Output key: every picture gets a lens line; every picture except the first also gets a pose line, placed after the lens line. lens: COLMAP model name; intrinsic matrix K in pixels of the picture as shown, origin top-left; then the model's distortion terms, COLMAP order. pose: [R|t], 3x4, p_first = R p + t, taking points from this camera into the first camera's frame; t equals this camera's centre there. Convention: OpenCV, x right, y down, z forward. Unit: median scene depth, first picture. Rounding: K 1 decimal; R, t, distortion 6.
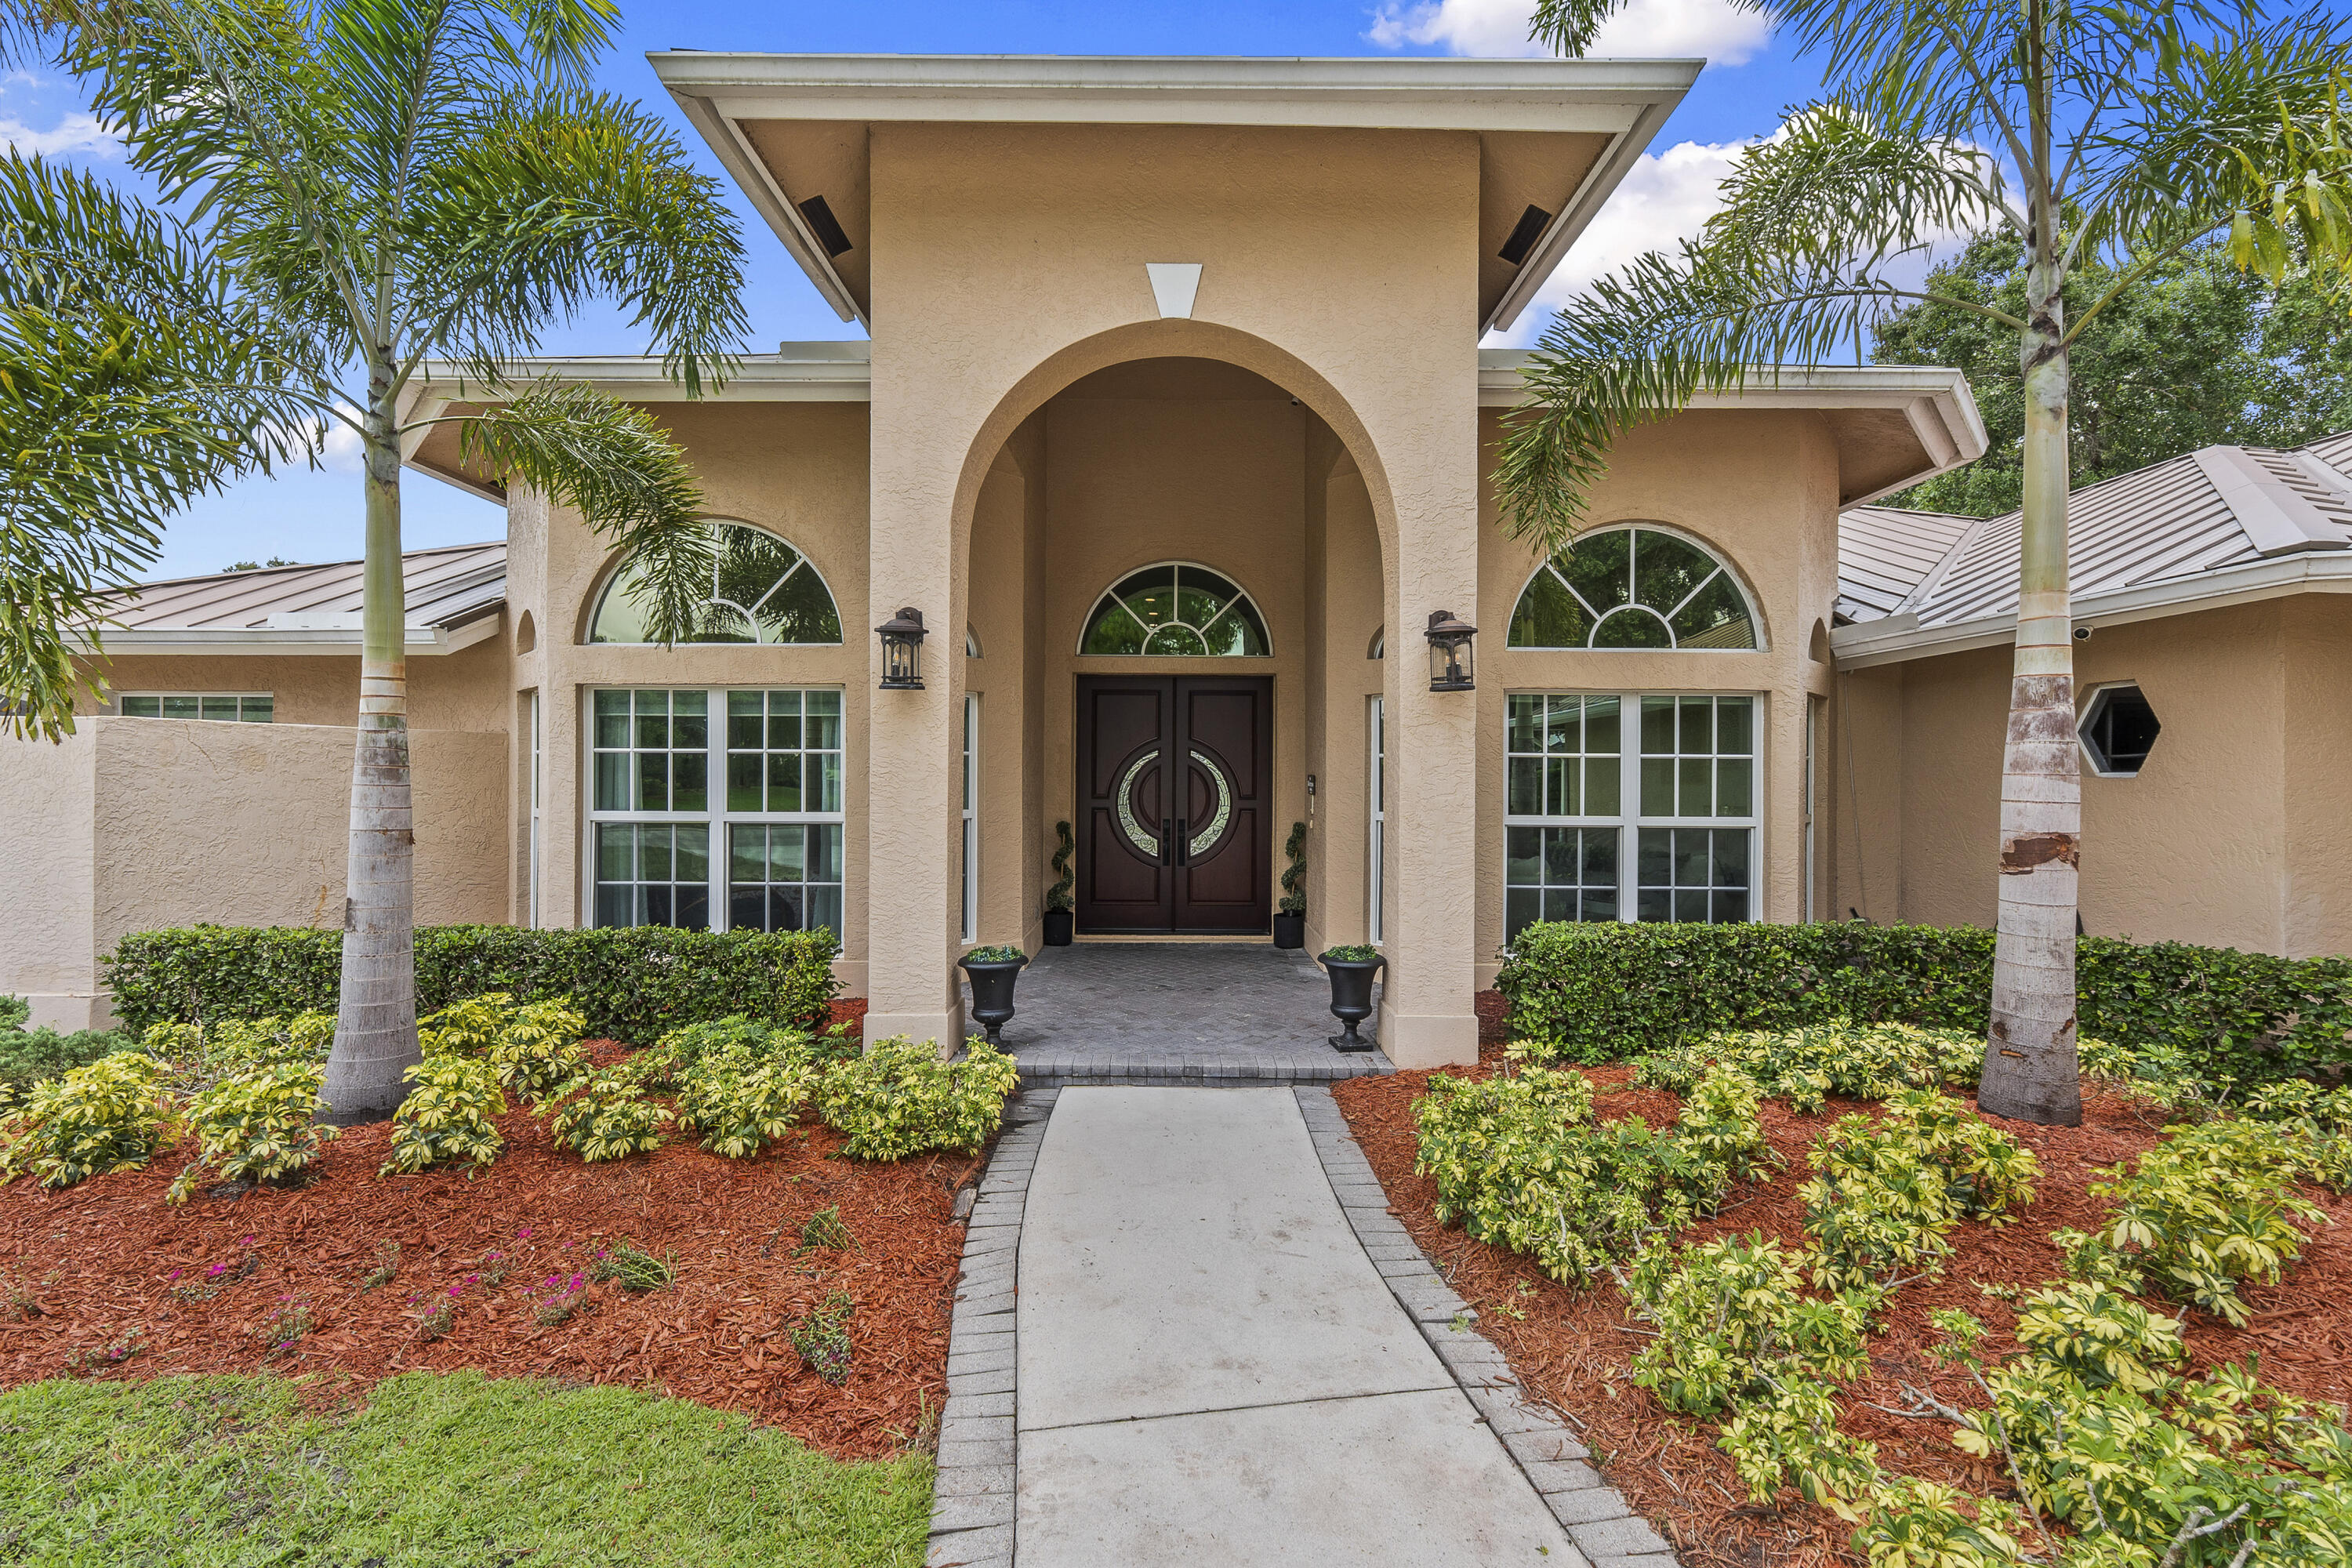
lens RADIAL K [[1000.9, 0, 1175.0], [0, 1000.9, 786.9], [0, 0, 1]] dist [0.002275, 0.000855]
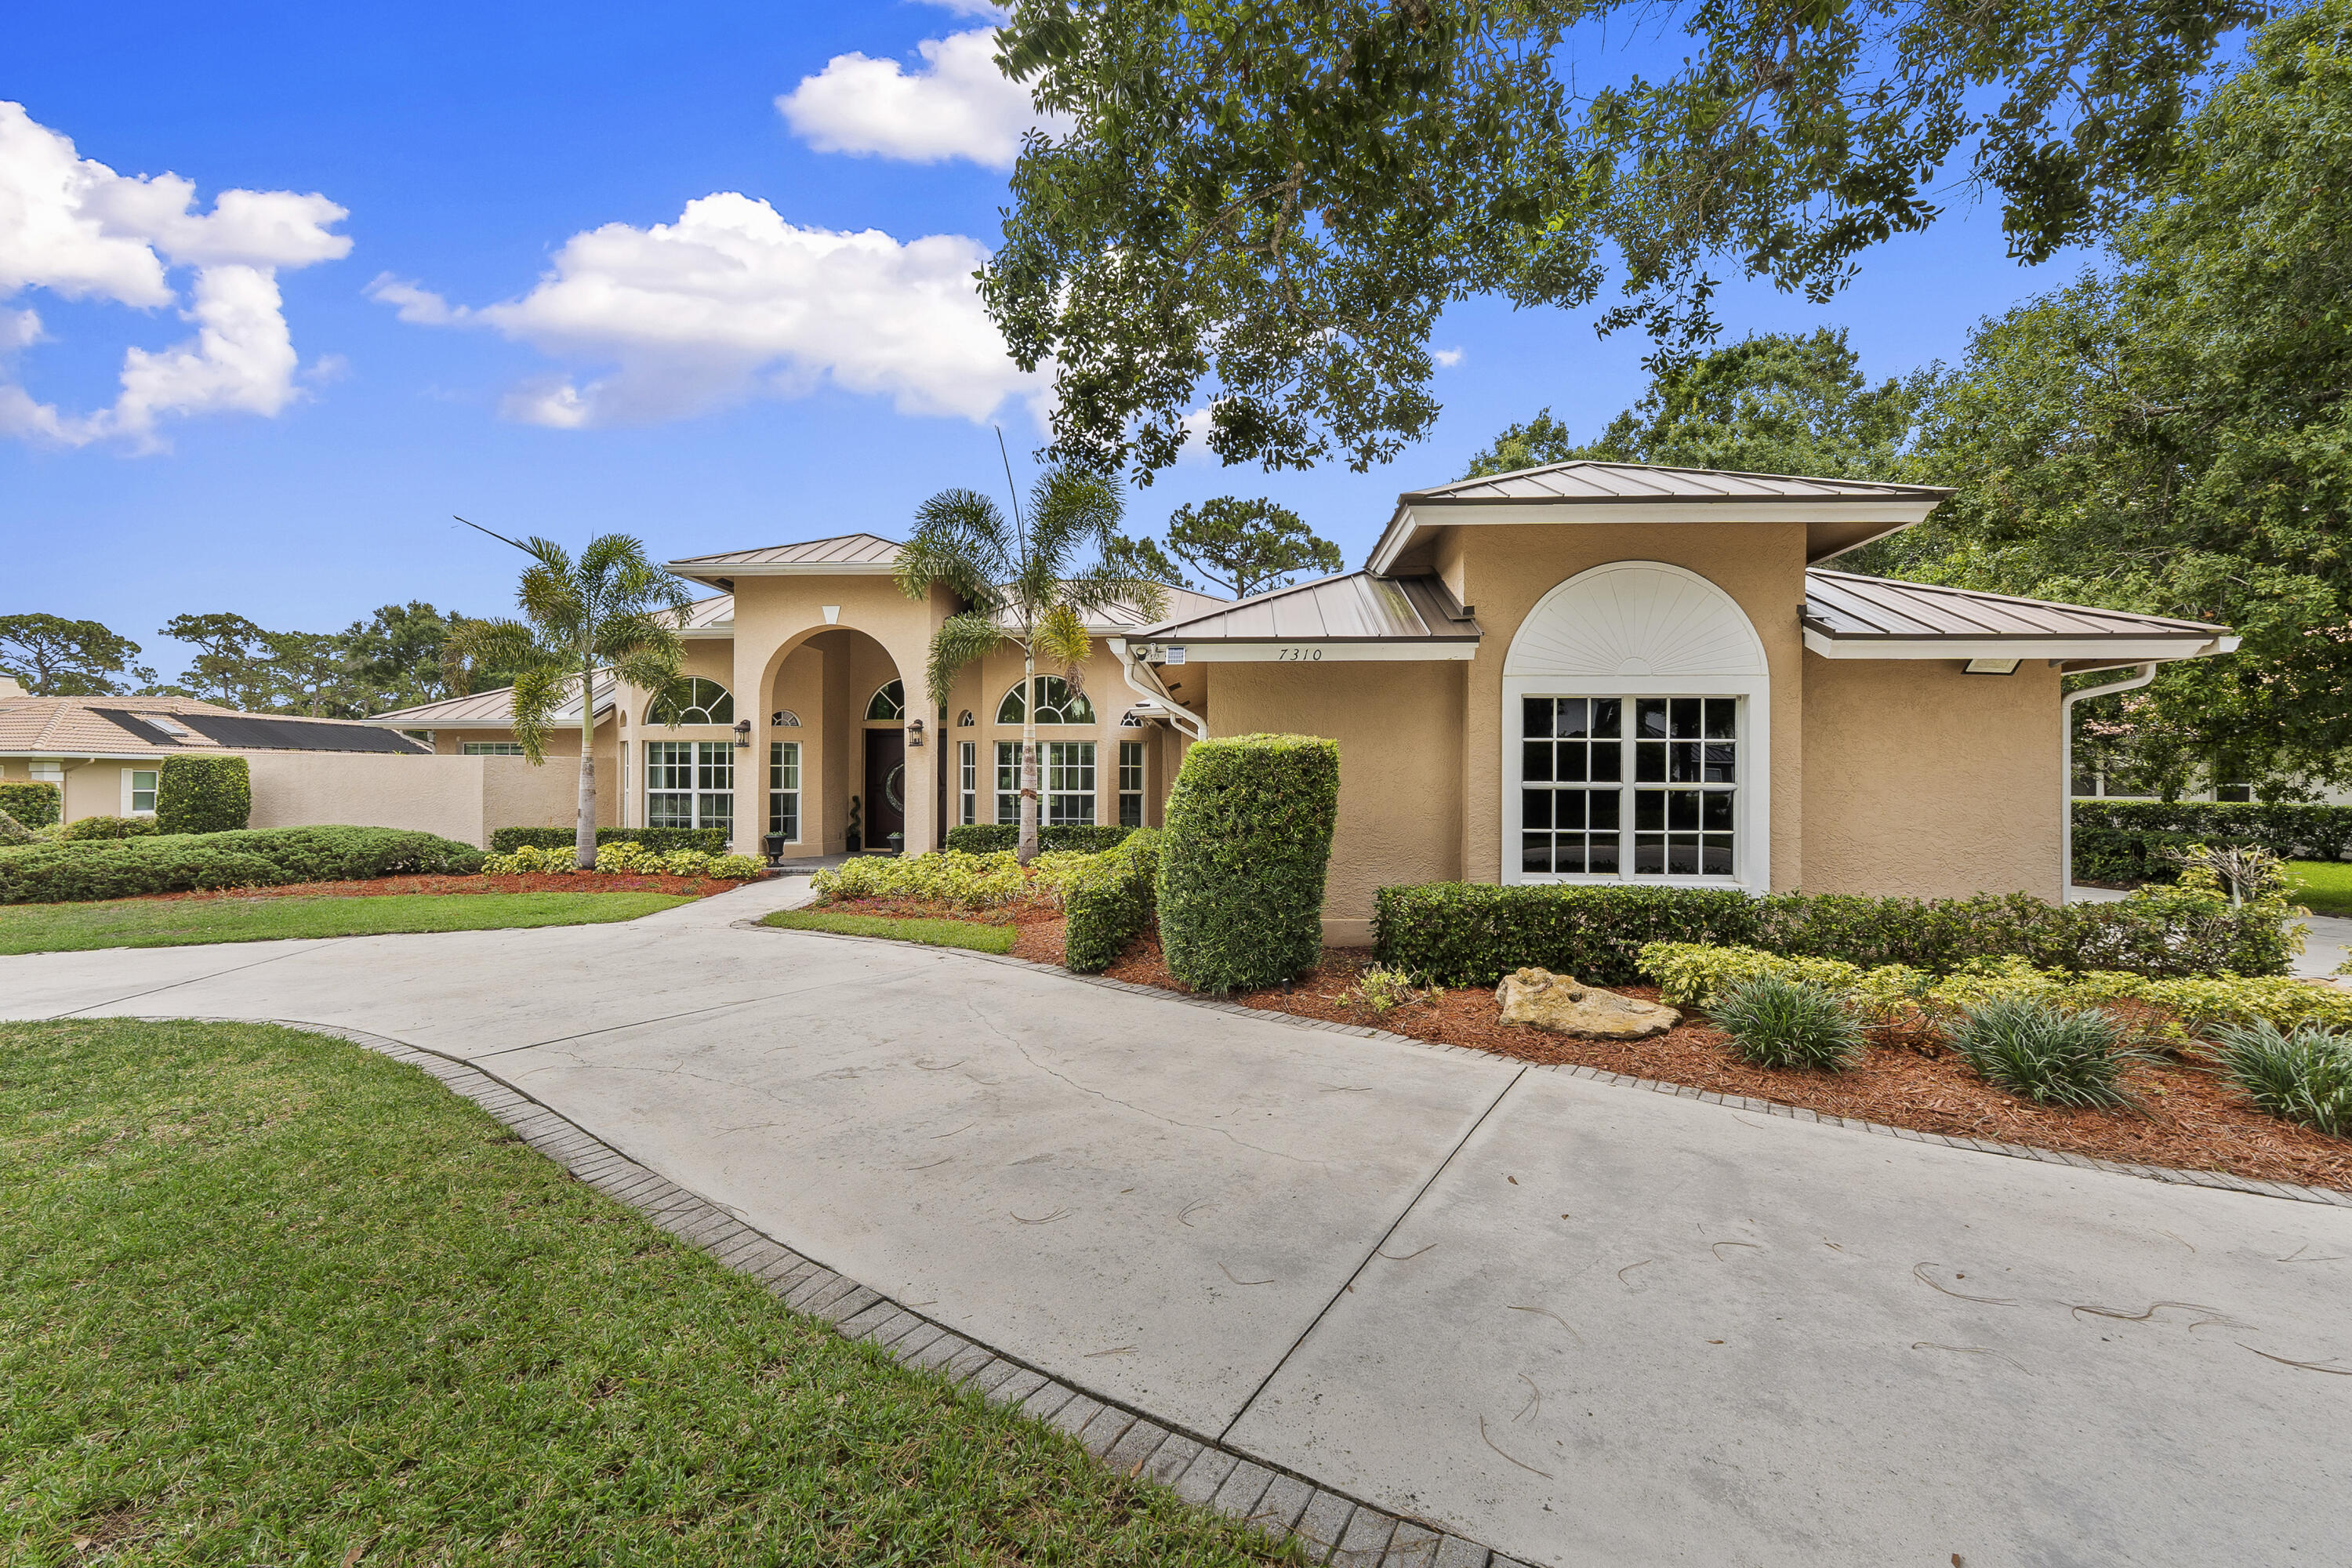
lens RADIAL K [[1000.9, 0, 1178.8], [0, 1000.9, 800.6], [0, 0, 1]] dist [0.002275, 0.000855]
pose [[0.998332, -0.001024, -0.057730, 0.940115], [0.001536, 0.999960, 0.008829, 0.033349], [0.057718, -0.008903, 0.998293, -1.511481]]
